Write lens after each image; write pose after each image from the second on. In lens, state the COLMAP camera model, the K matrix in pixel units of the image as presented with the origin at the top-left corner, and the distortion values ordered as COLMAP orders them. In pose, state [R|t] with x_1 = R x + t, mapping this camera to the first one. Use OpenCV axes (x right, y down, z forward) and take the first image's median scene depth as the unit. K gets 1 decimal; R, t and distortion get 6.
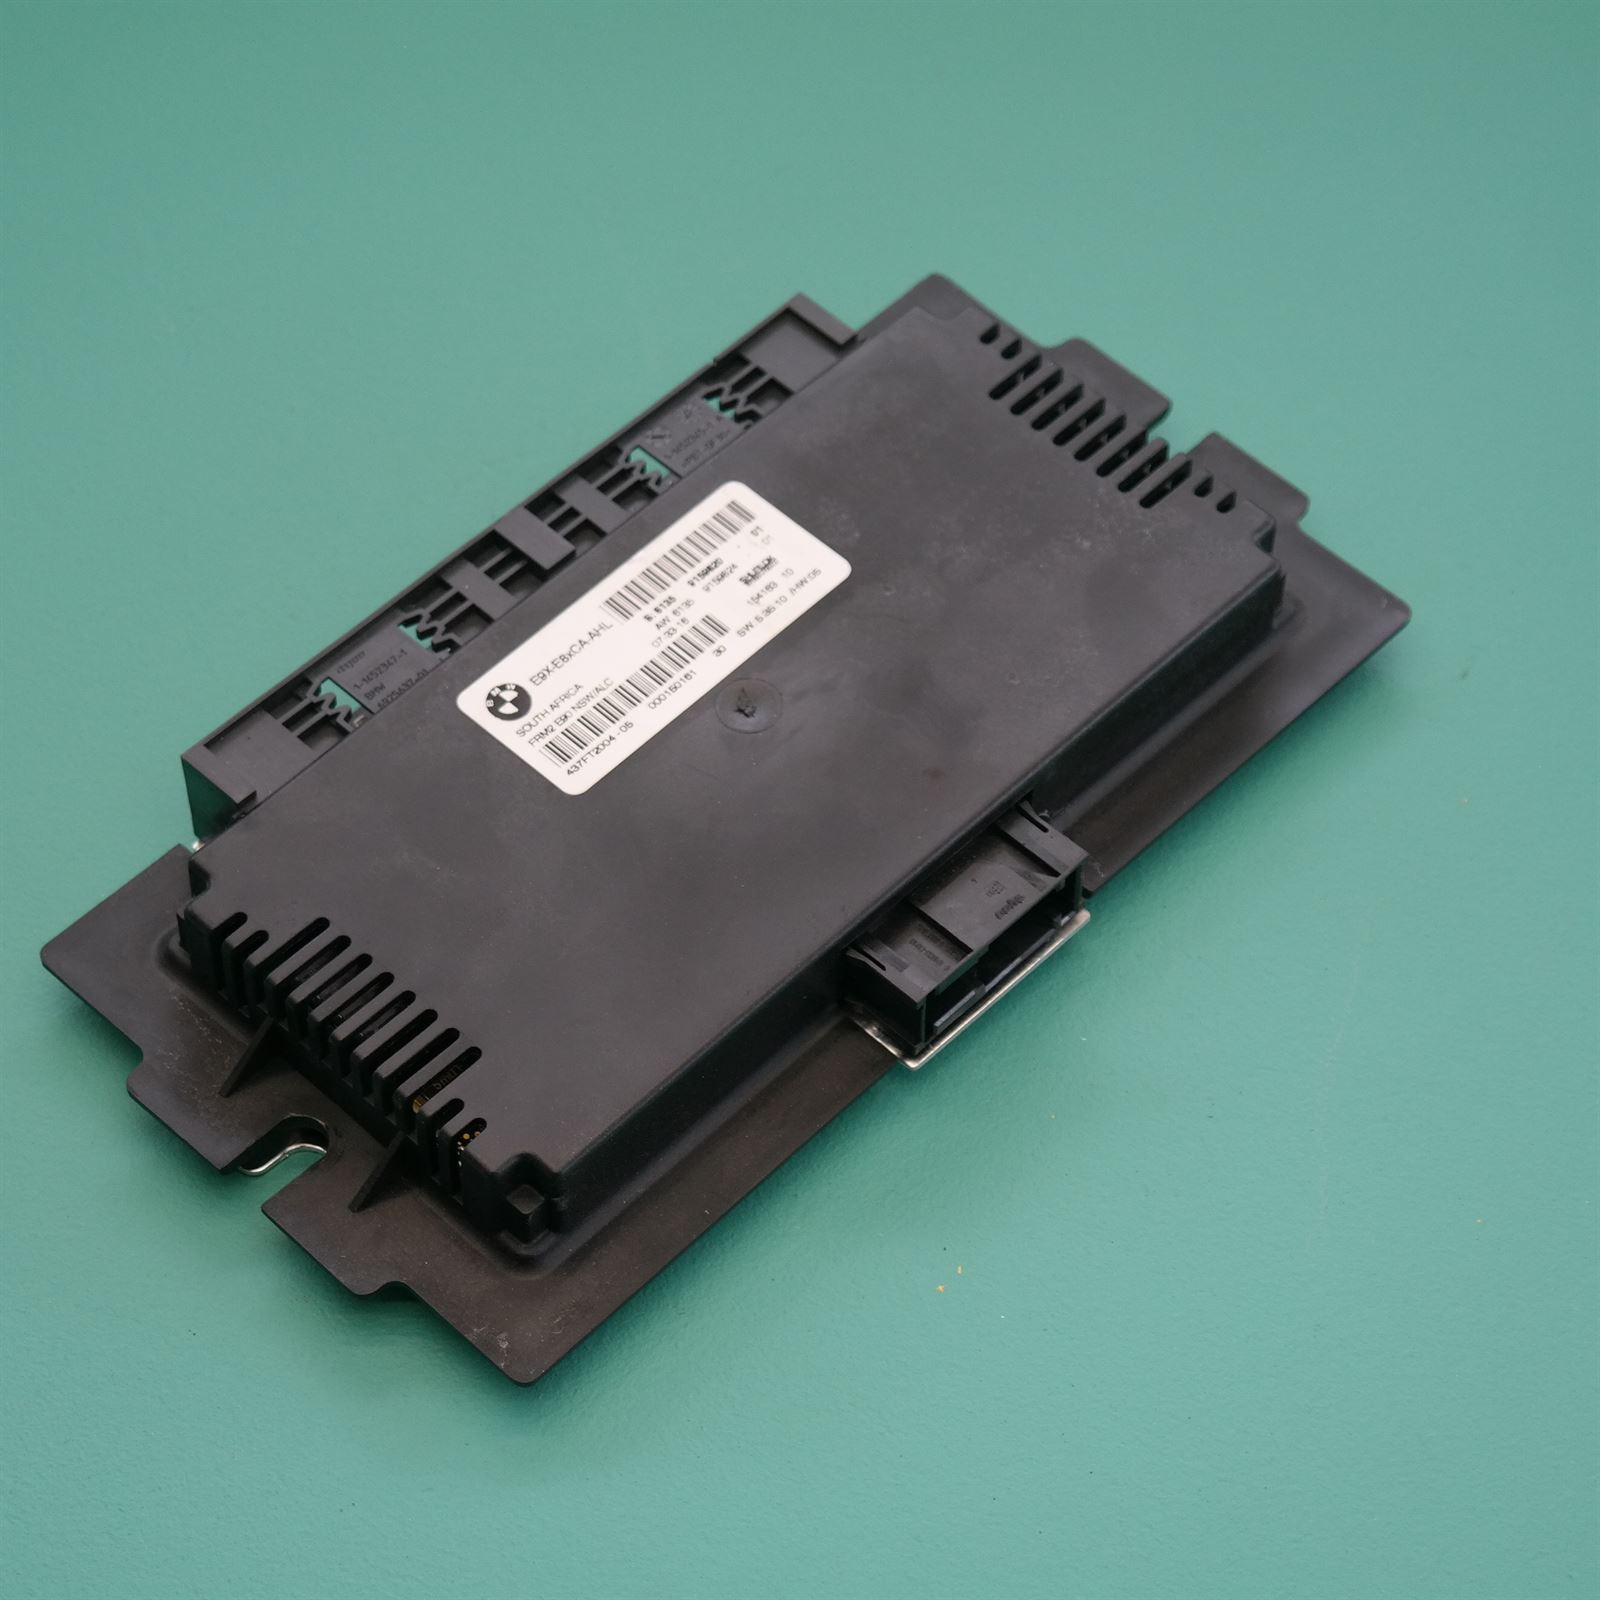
lens RADIAL K [[4432.0, 0, 799.4], [0, 4432.0, 801.1], [0, 0, 1]] dist [0.048011, 0.000000]
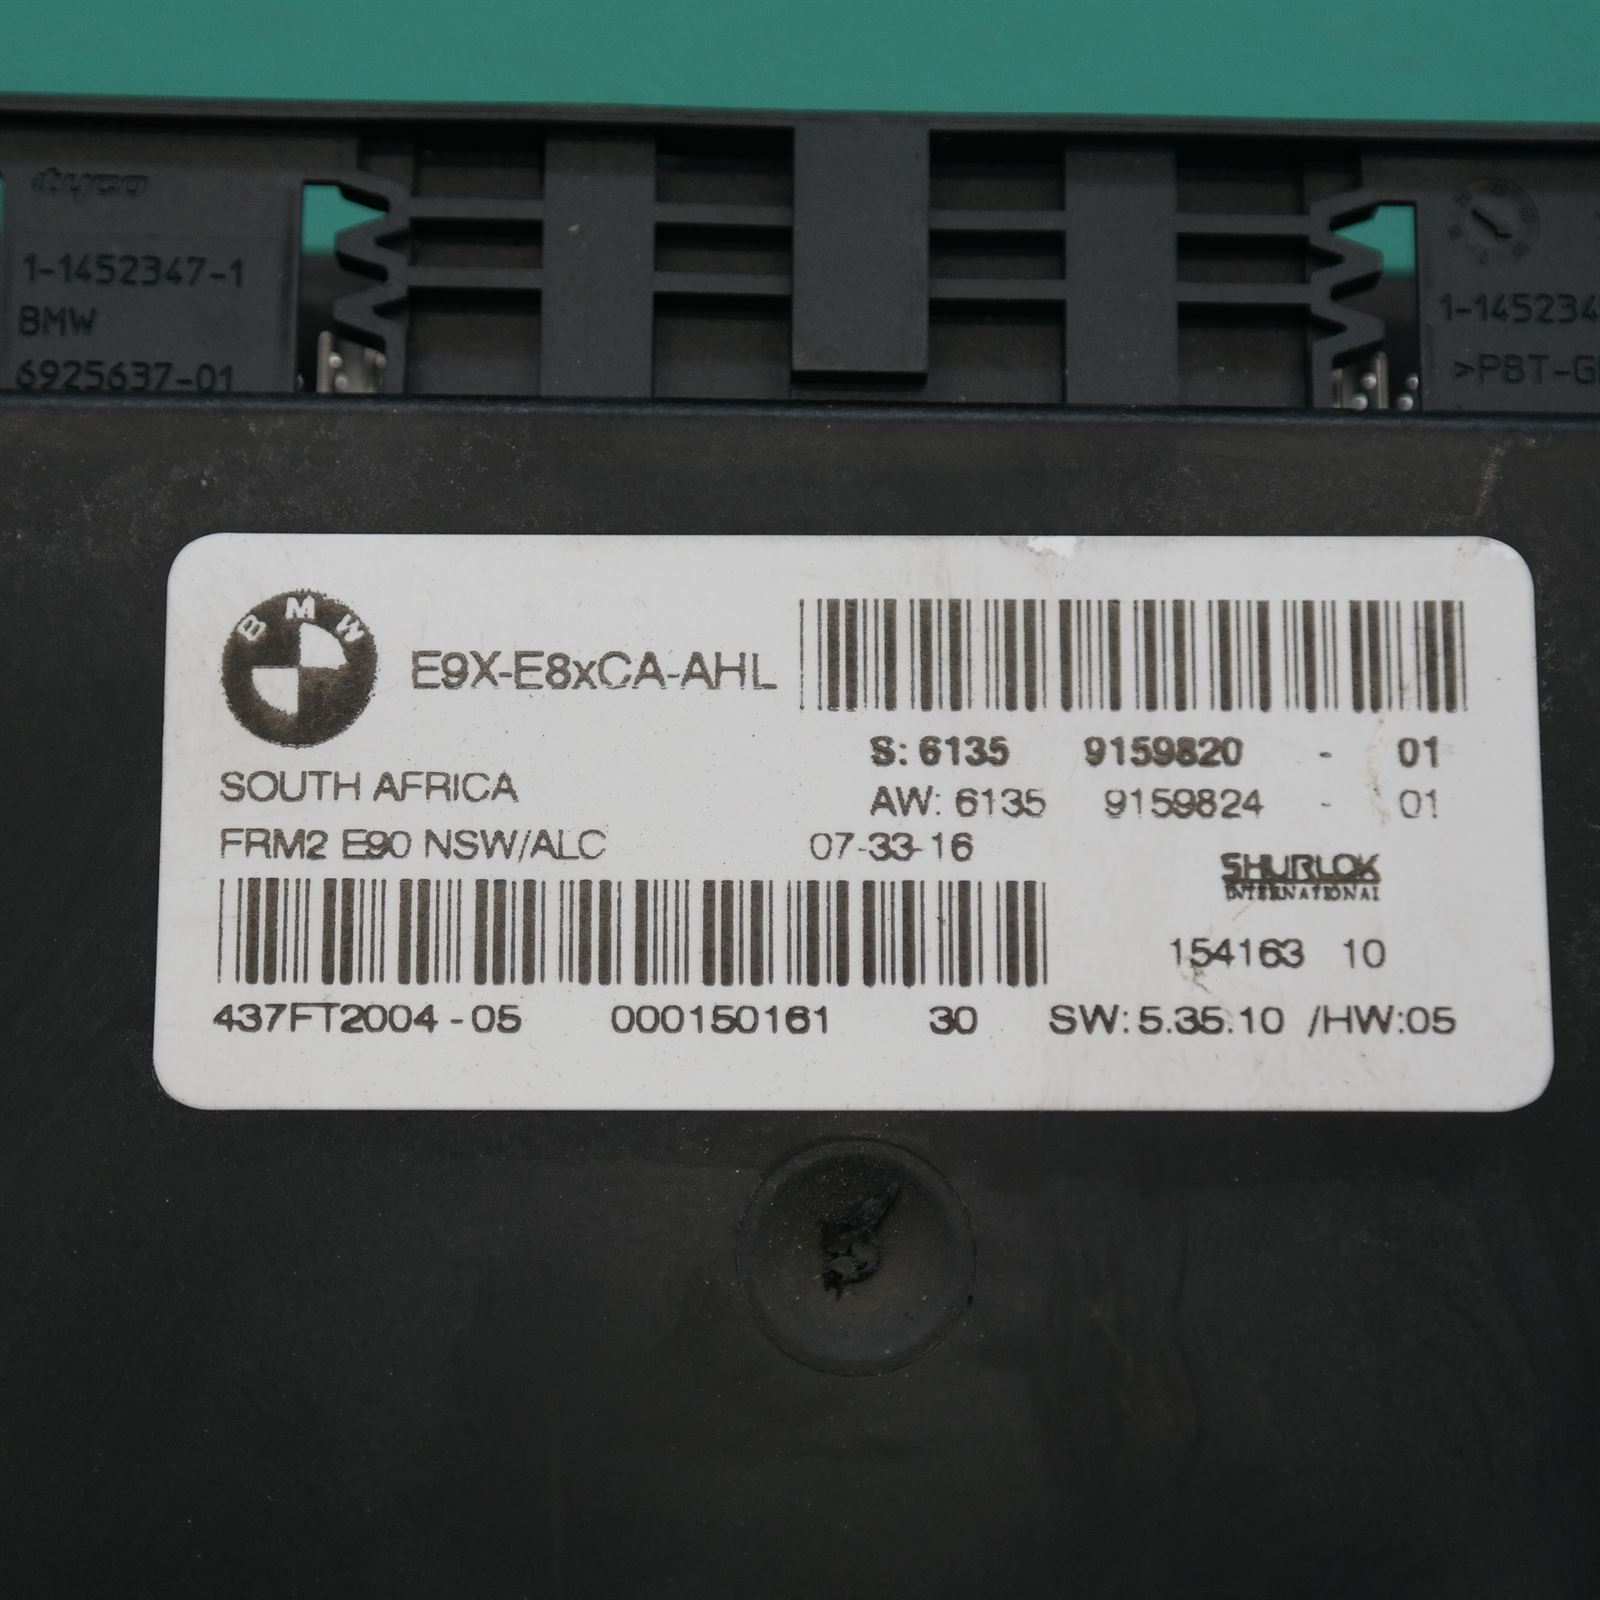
lens RADIAL K [[4432.0, 0, 800.0], [0, 4432.0, 798.4], [0, 0, 1]] dist [0.048011, 0.000000]
pose [[0.687012, 0.706038, -0.171829, 0.014603], [-0.587573, 0.678894, 0.440297, -0.165364], [0.427520, -0.201527, 0.881257, 0.742158]]
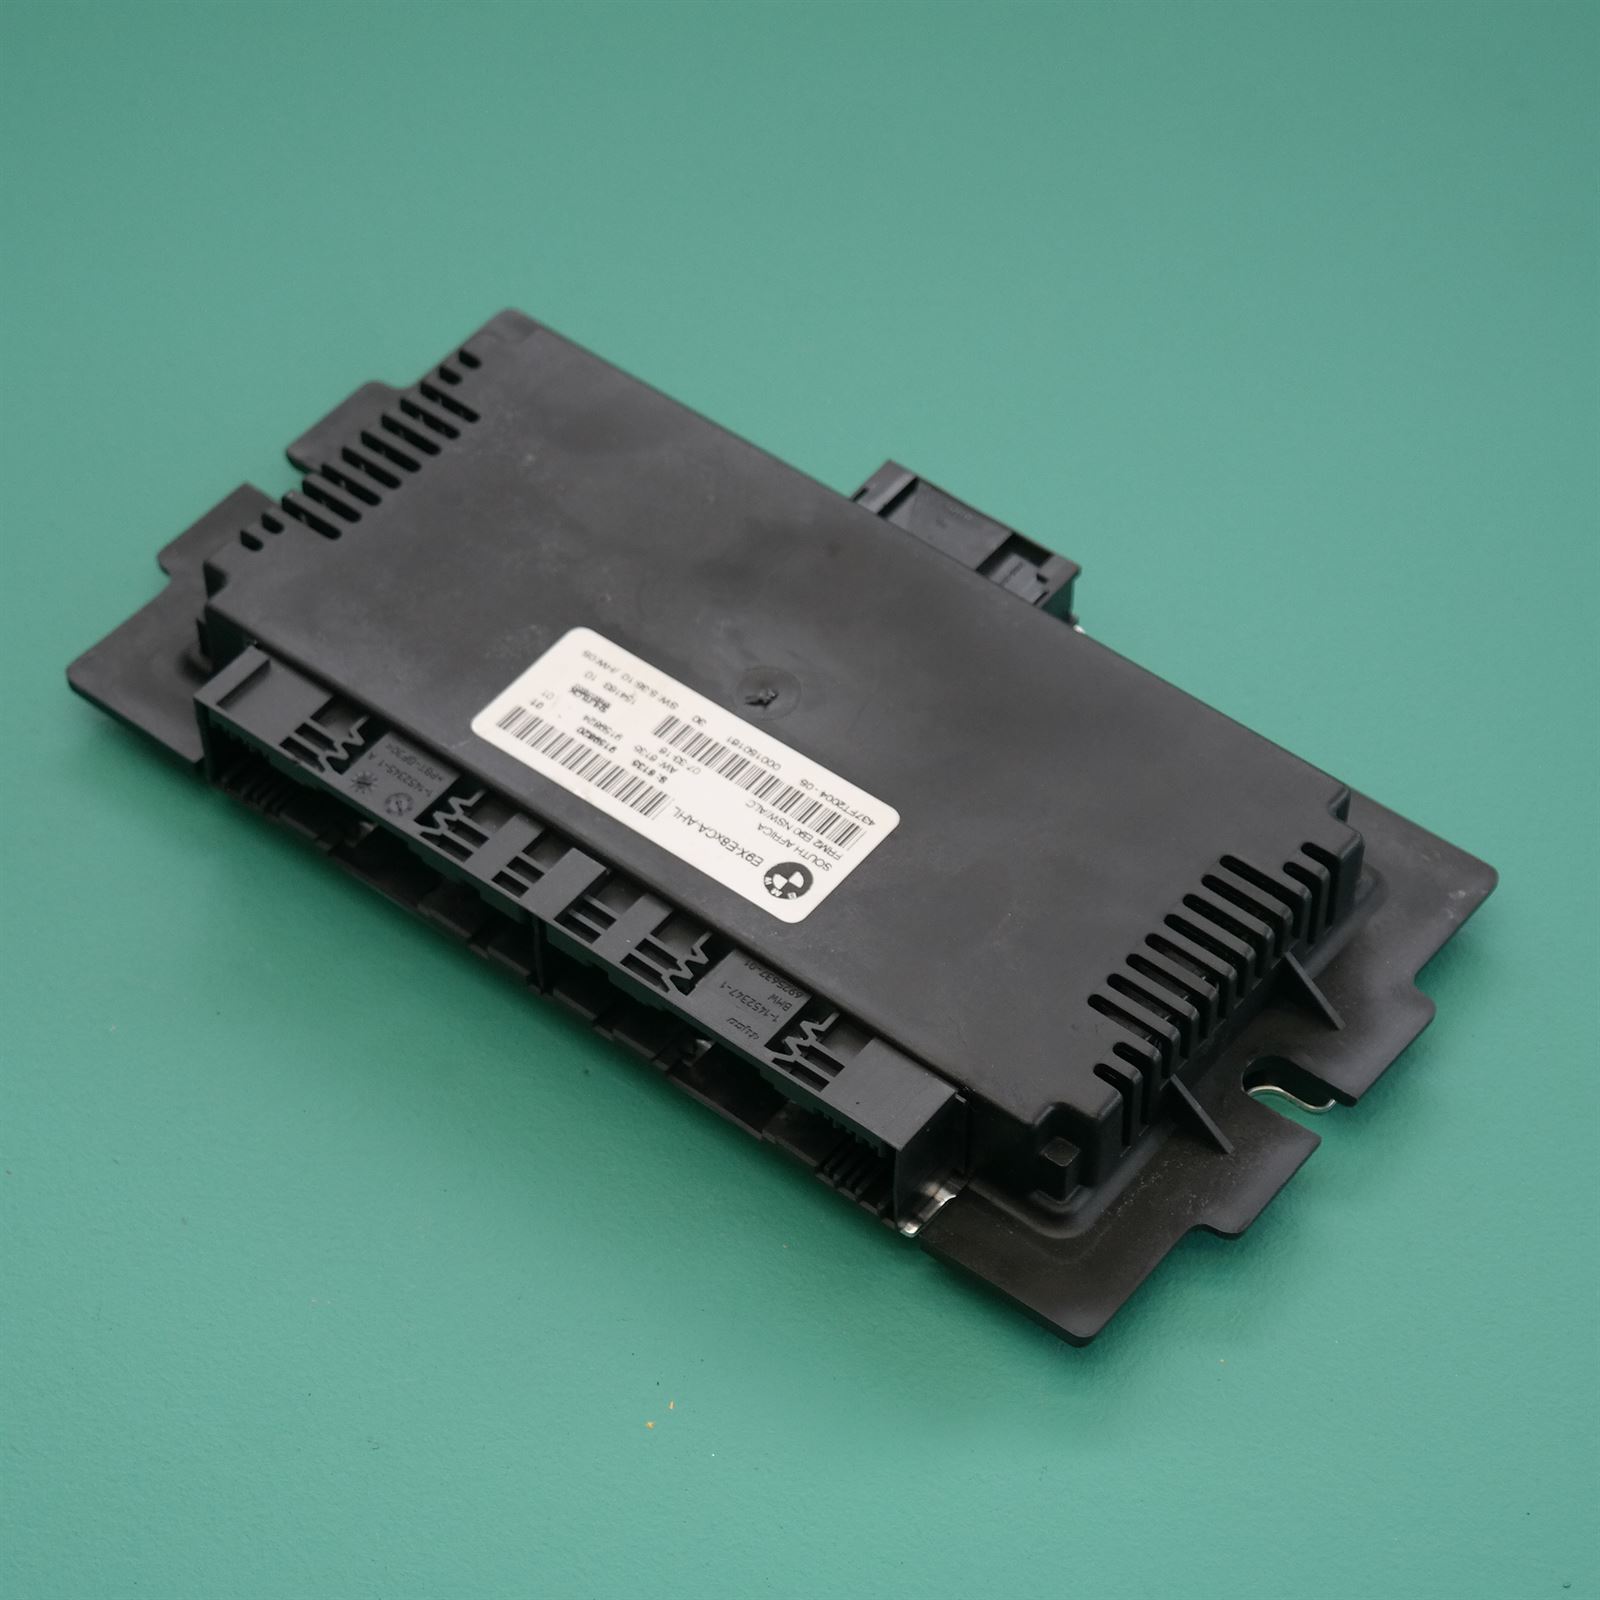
lens RADIAL K [[4432.0, 0, 798.6], [0, 4432.0, 799.6], [0, 0, 1]] dist [0.048011, 0.000000]
pose [[-0.092582, -0.772481, 0.628252, -0.641221], [0.805870, 0.312452, 0.502938, -0.497522], [-0.584809, 0.552853, 0.593592, 0.421336]]
